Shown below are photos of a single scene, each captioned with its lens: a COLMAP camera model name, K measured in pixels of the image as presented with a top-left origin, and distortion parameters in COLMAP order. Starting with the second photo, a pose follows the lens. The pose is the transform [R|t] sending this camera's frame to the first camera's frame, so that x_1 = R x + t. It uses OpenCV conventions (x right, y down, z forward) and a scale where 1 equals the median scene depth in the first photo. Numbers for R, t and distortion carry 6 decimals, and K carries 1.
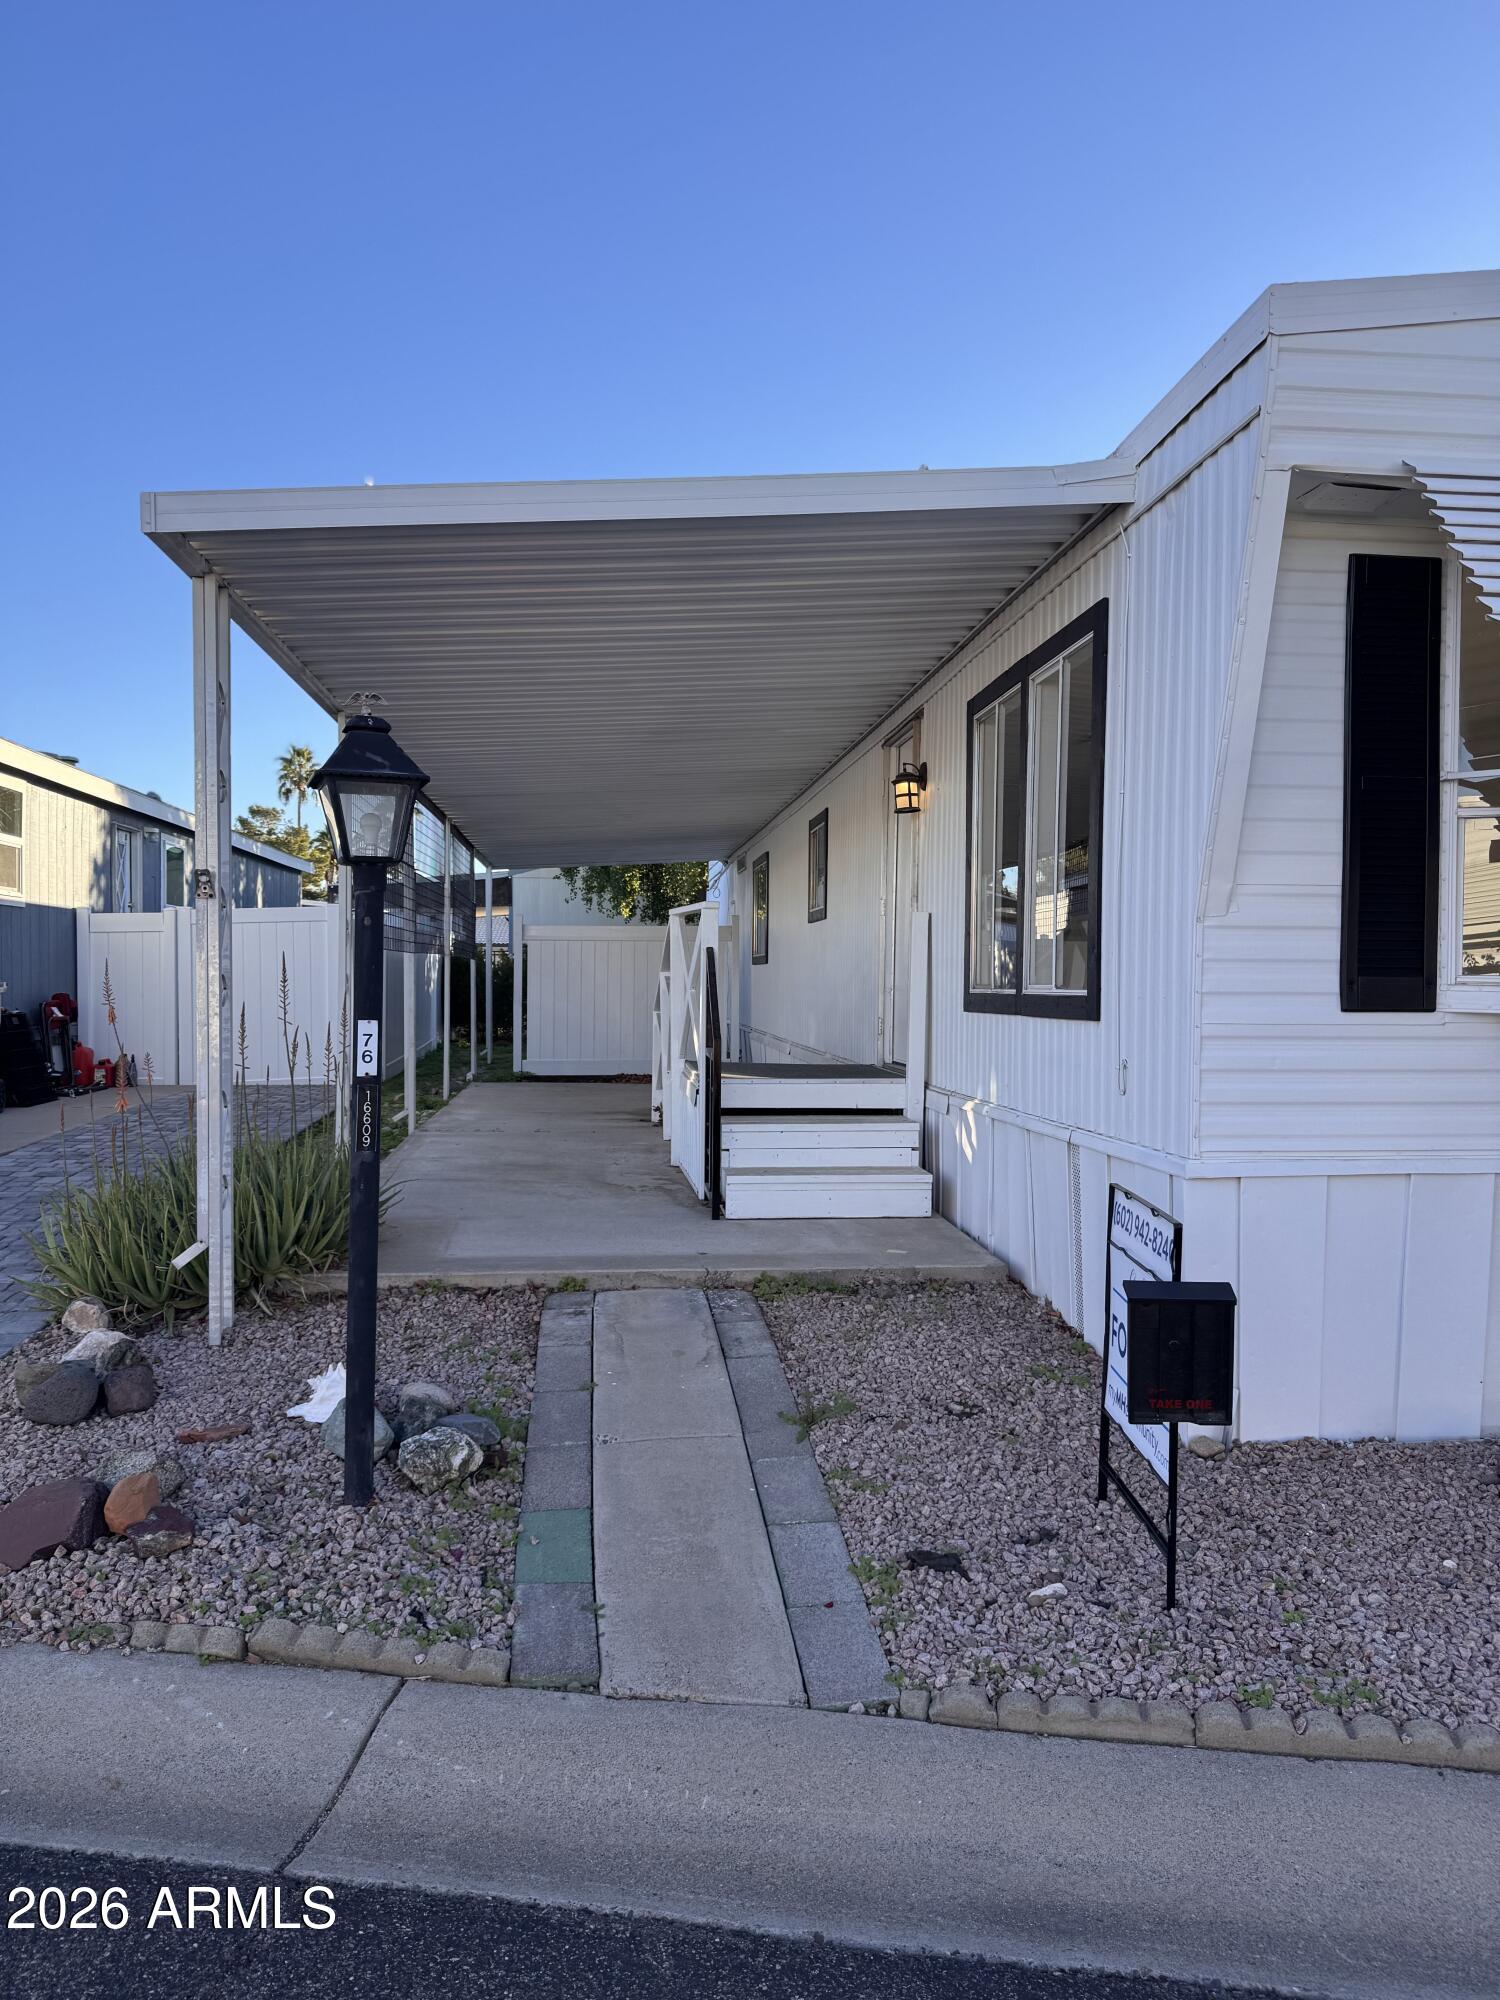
lens RADIAL K [[1404.7, 0, 837.6], [0, 1404.7, 1006.6], [0, 0, 1]] dist [0.111398, -0.141629]
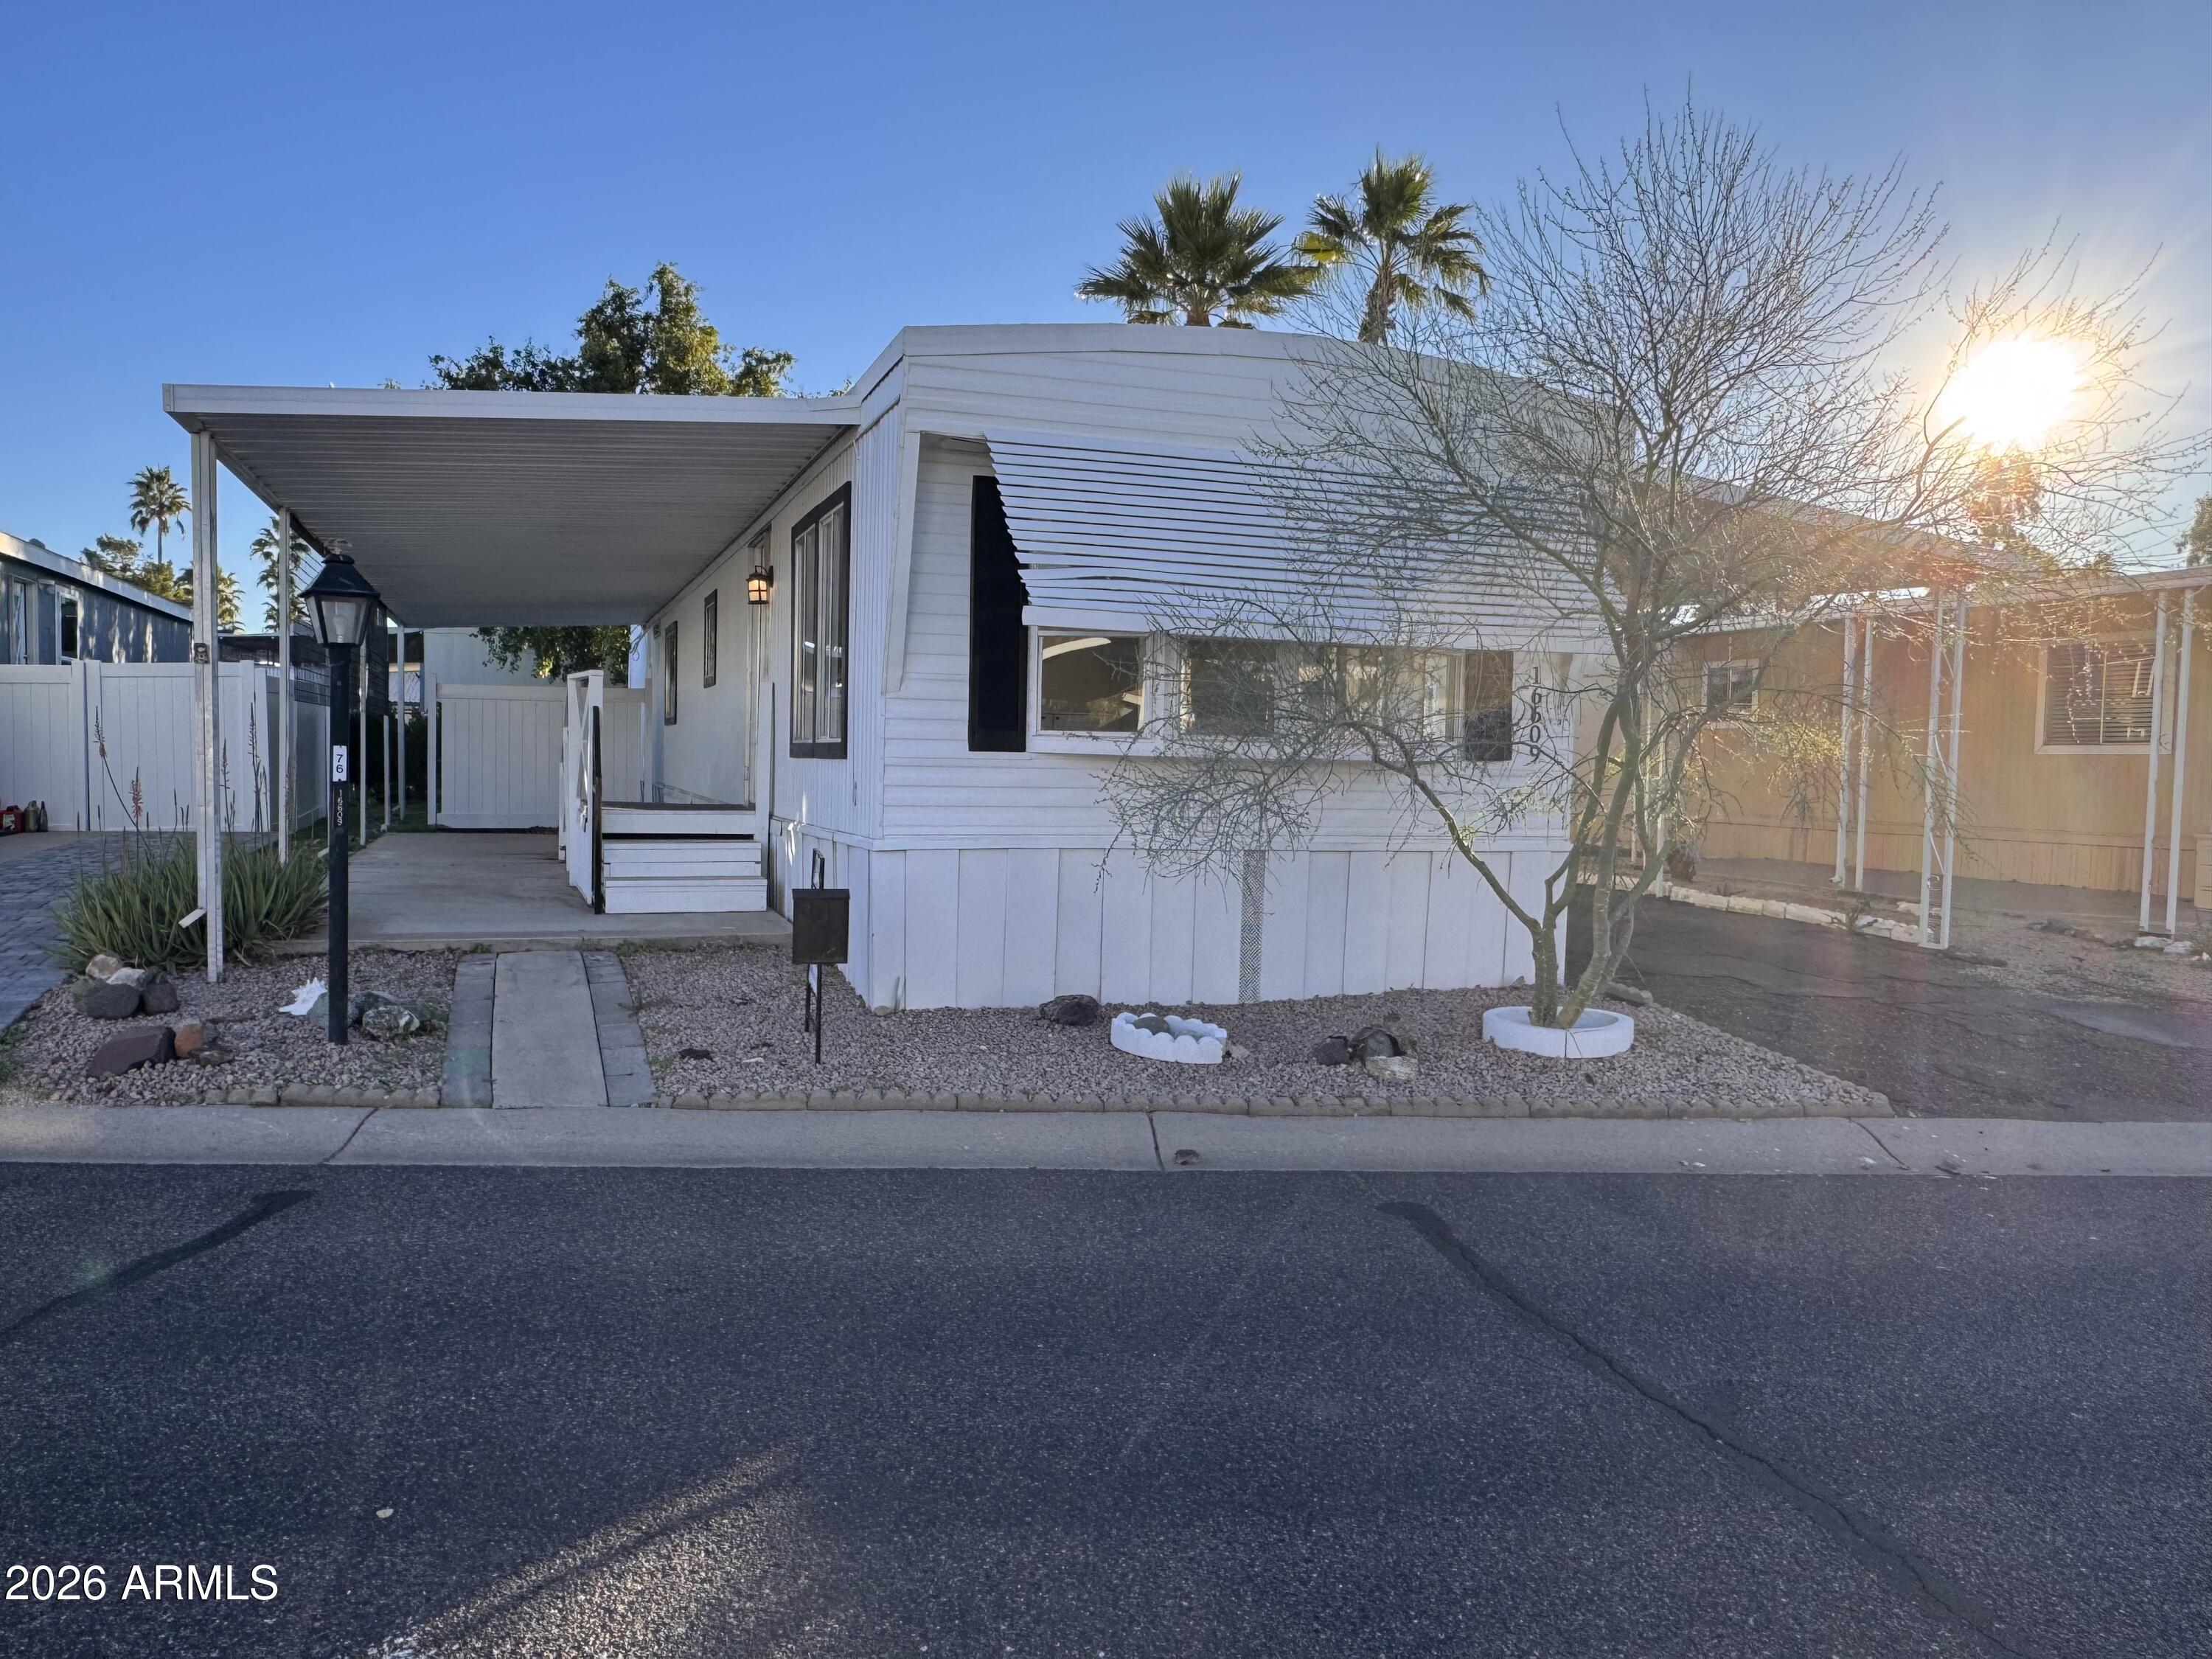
lens RADIAL K [[1528.8, 0, 1106.0], [0, 1528.8, 829.5], [0, 0, 1]] dist [0.004481, 0.000349]
pose [[0.981108, 0.003819, 0.193424, 0.123290], [-0.009918, 0.999483, 0.030574, 0.029212], [-0.193207, -0.031915, 0.980639, -0.584456]]
